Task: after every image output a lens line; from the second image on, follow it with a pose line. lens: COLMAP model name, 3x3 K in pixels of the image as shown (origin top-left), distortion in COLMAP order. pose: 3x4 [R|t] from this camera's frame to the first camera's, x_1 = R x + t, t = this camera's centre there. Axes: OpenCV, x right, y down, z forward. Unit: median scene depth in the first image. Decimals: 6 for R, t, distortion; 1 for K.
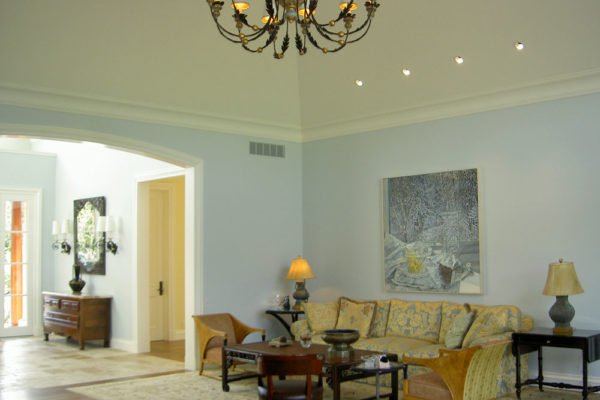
lens RADIAL K [[710.0, 0, 300.0], [0, 710.0, 201.0], [0, 0, 1]] dist [-0.041940, 0.000000]
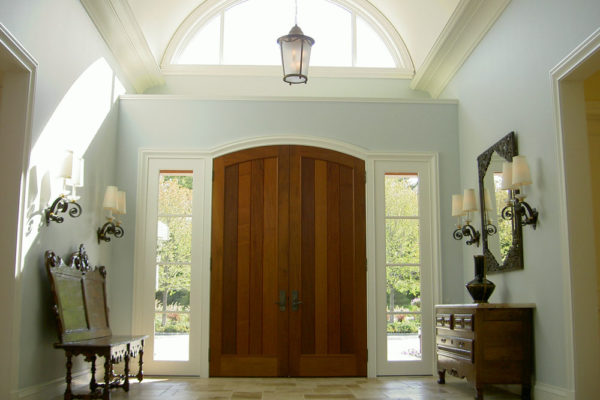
lens RADIAL K [[710.0, 0, 301.0], [0, 710.0, 199.0], [0, 0, 1]] dist [-0.041940, 0.000000]
pose [[0.768201, -0.100191, -0.632320, -0.052676], [0.048357, 0.993938, -0.098740, 0.094648], [0.638380, 0.045275, 0.768389, 0.450838]]
